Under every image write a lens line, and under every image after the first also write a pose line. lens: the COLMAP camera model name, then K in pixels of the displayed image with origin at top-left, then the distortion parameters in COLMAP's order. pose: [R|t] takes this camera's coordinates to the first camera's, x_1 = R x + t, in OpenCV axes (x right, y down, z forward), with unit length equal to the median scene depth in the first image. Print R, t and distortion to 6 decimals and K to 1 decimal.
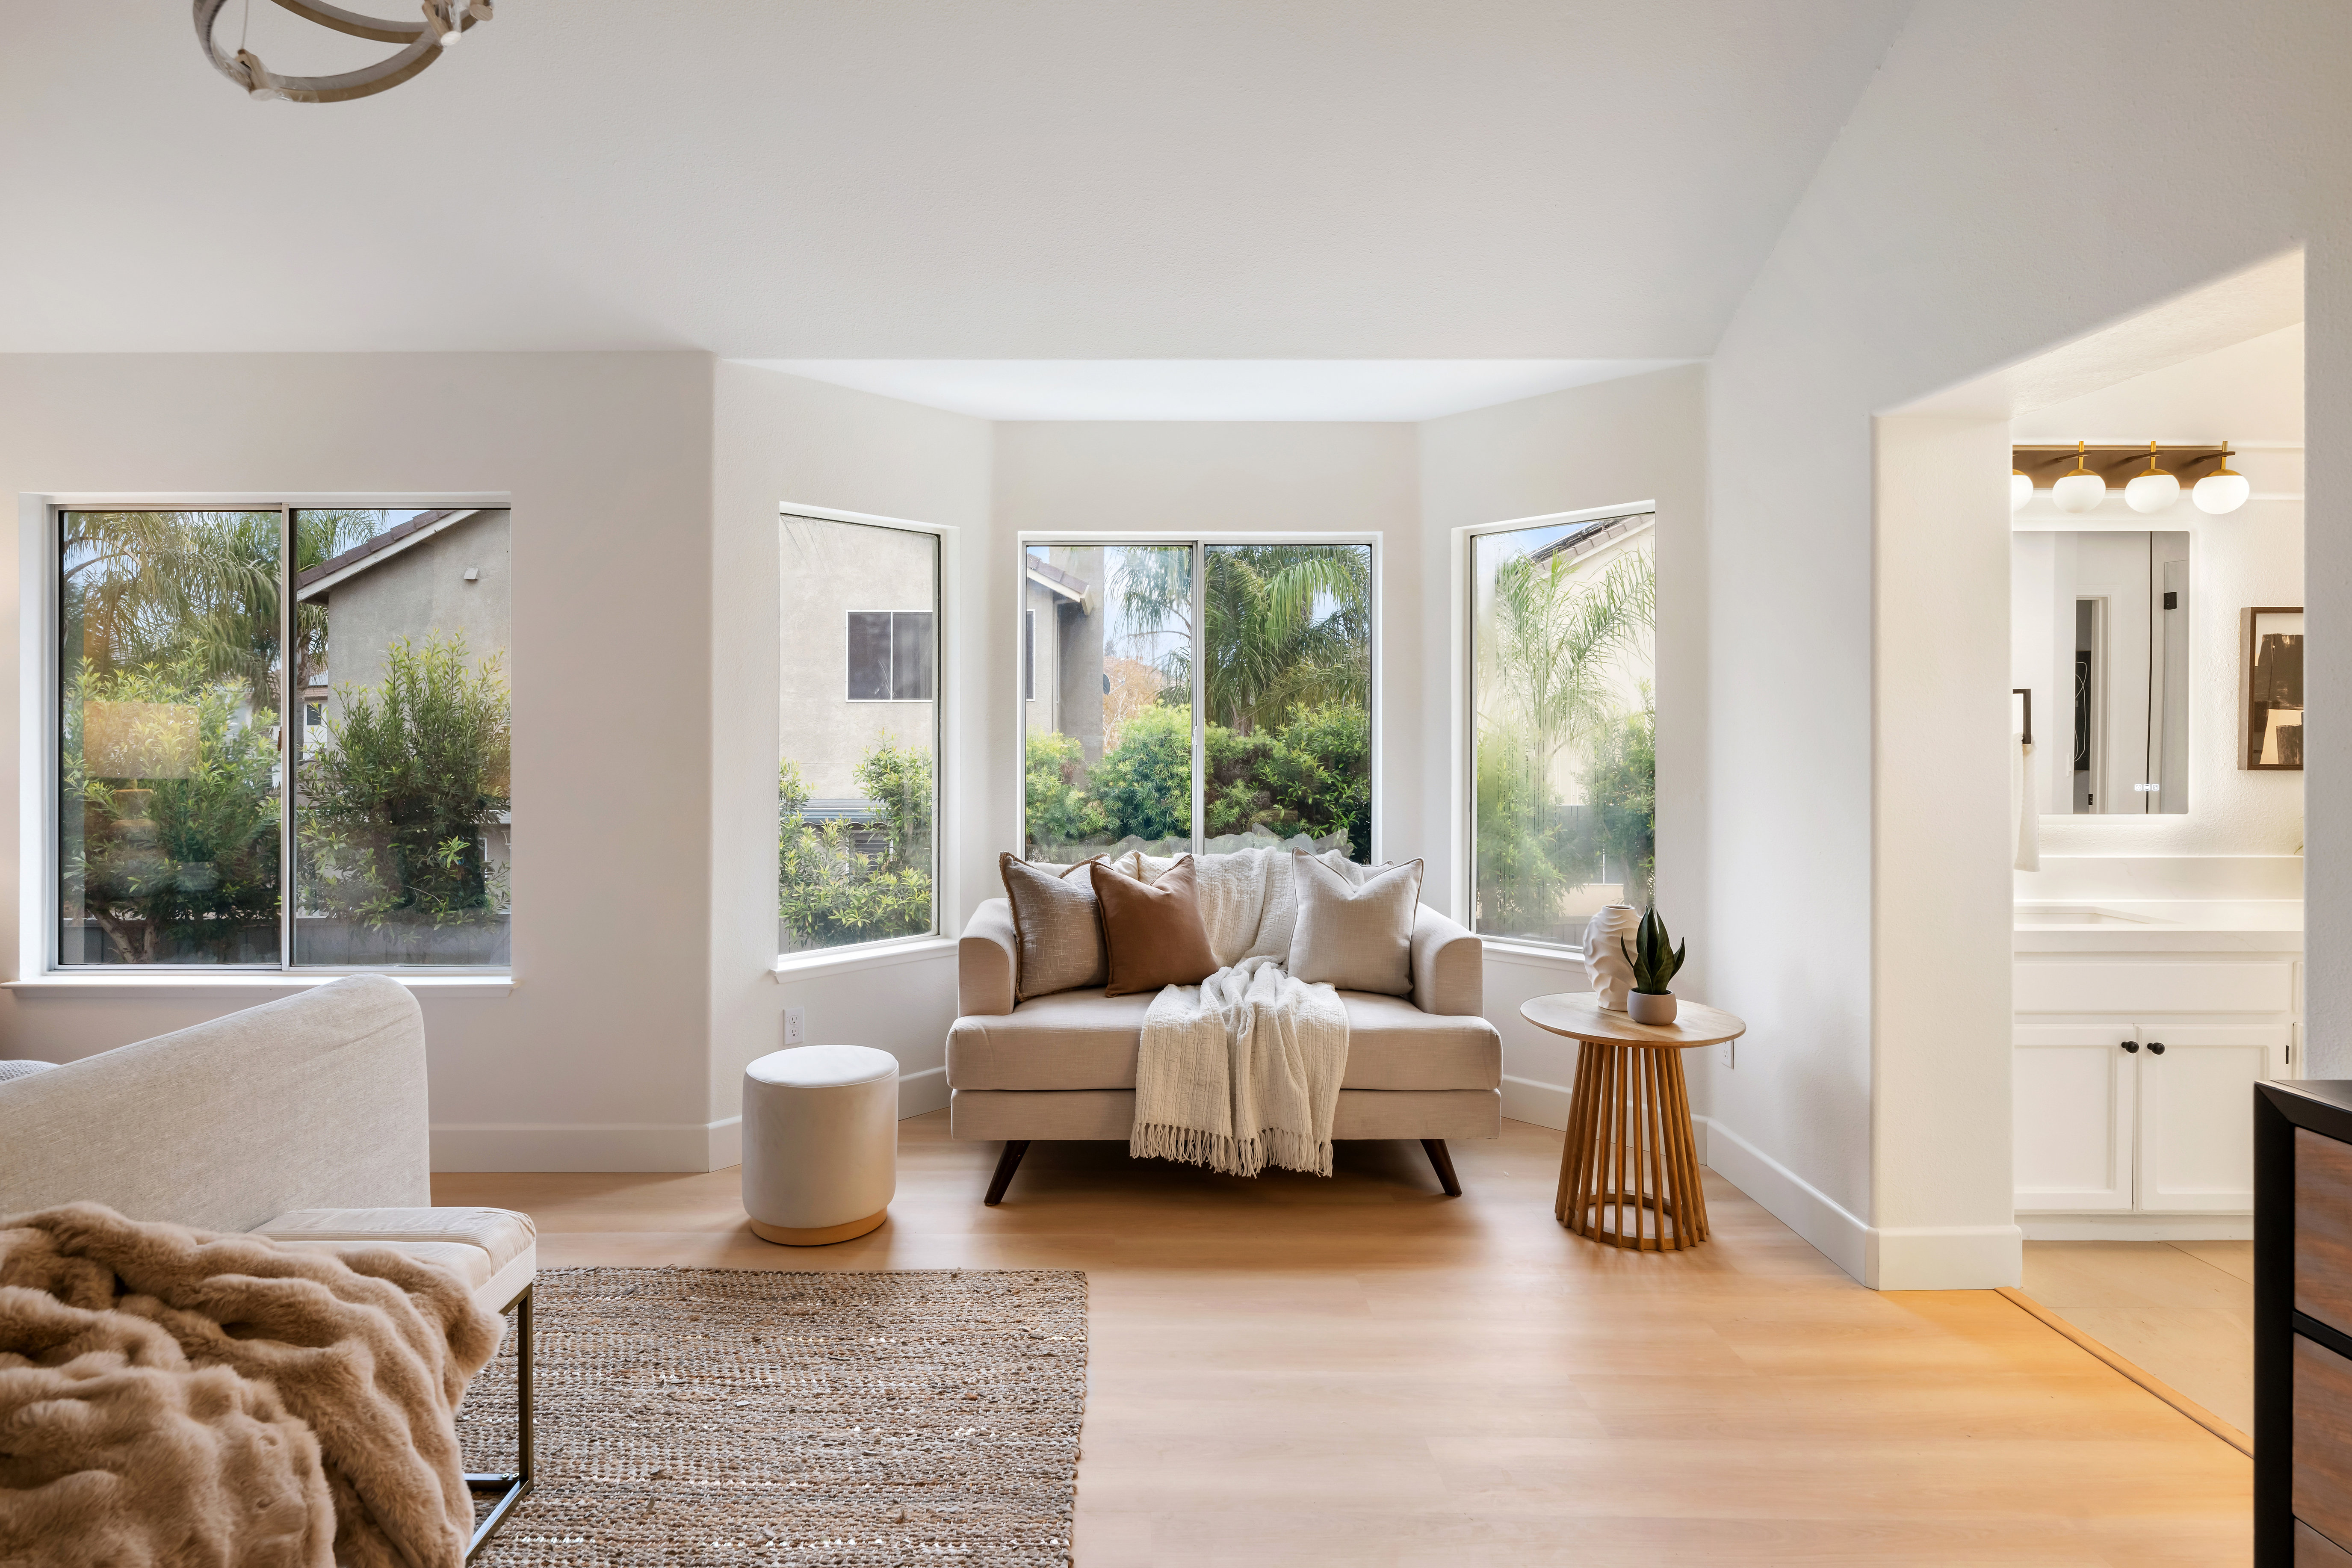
lens RADIAL K [[1241.5, 0, 1172.4], [0, 1241.5, 734.8], [0, 0, 1]] dist [-0.001779, 0.001504]
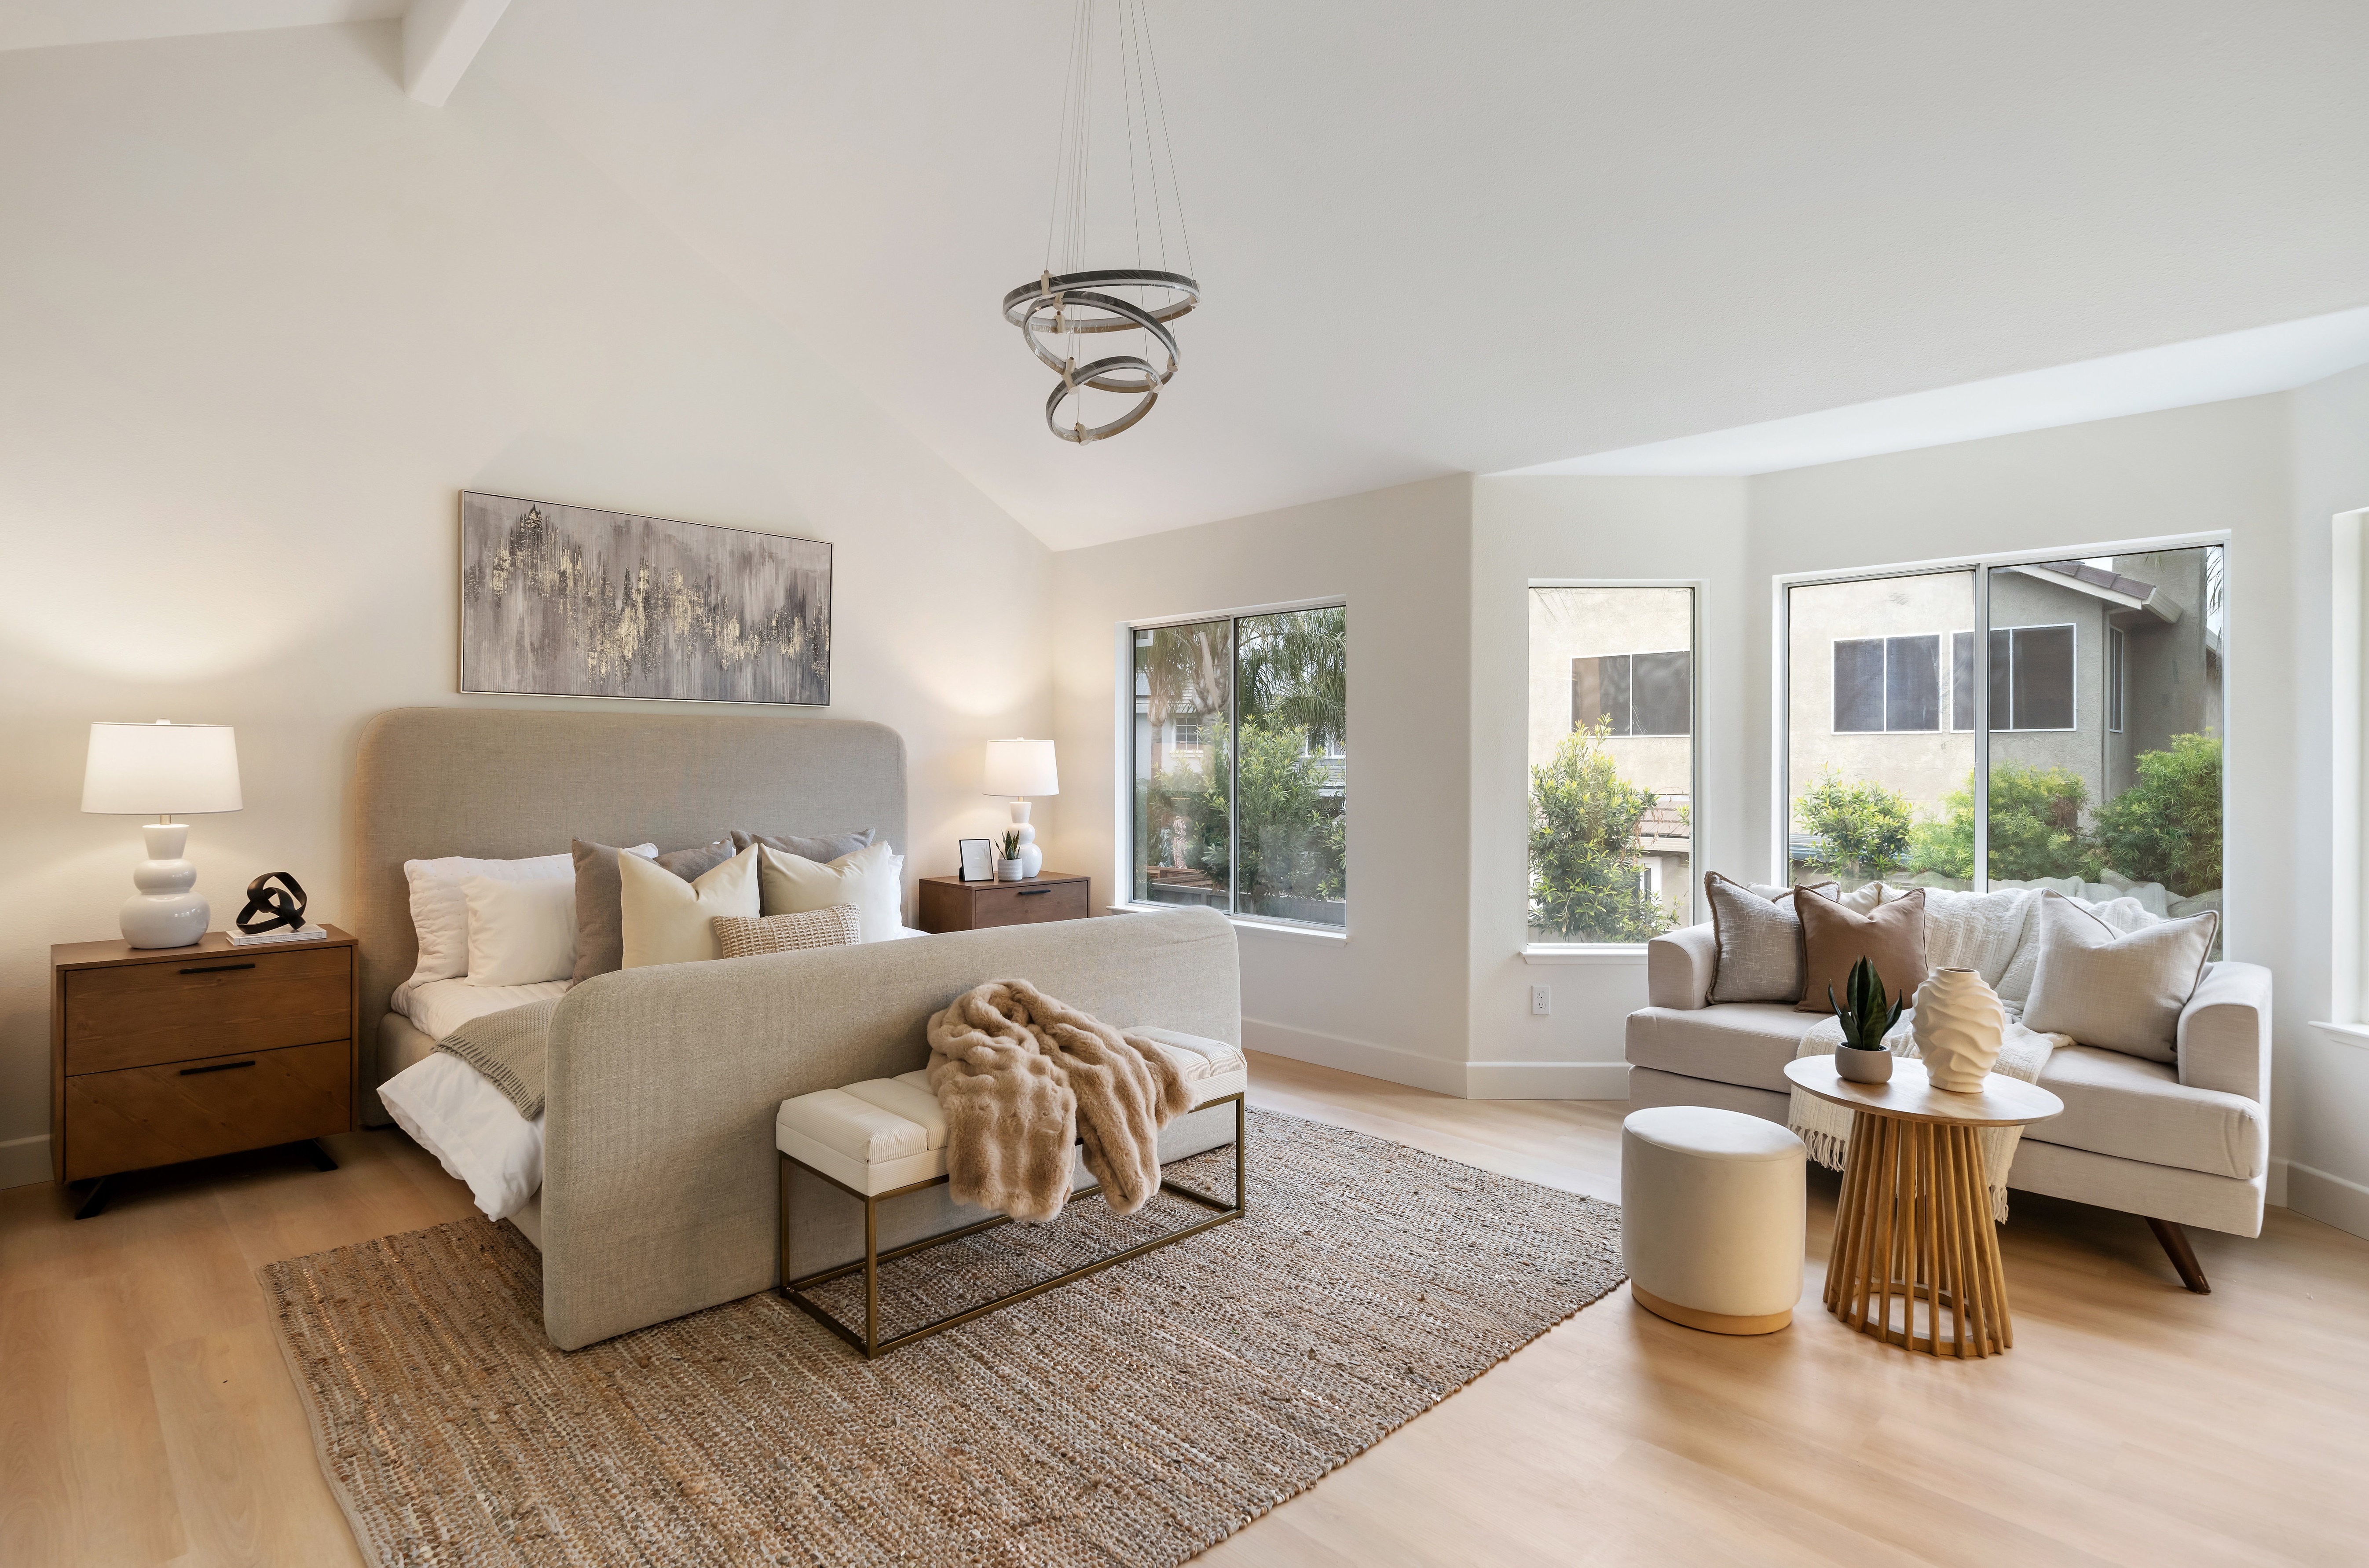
lens RADIAL K [[1204.5, 0, 1184.5], [0, 1204.5, 784.0], [0, 0, 1]] dist [-0.000531, 0.000162]
pose [[0.705731, 0.015213, -0.708316, 0.332884], [-0.005942, 0.999861, 0.015554, 0.002068], [0.708455, -0.006768, 0.705724, -0.113042]]
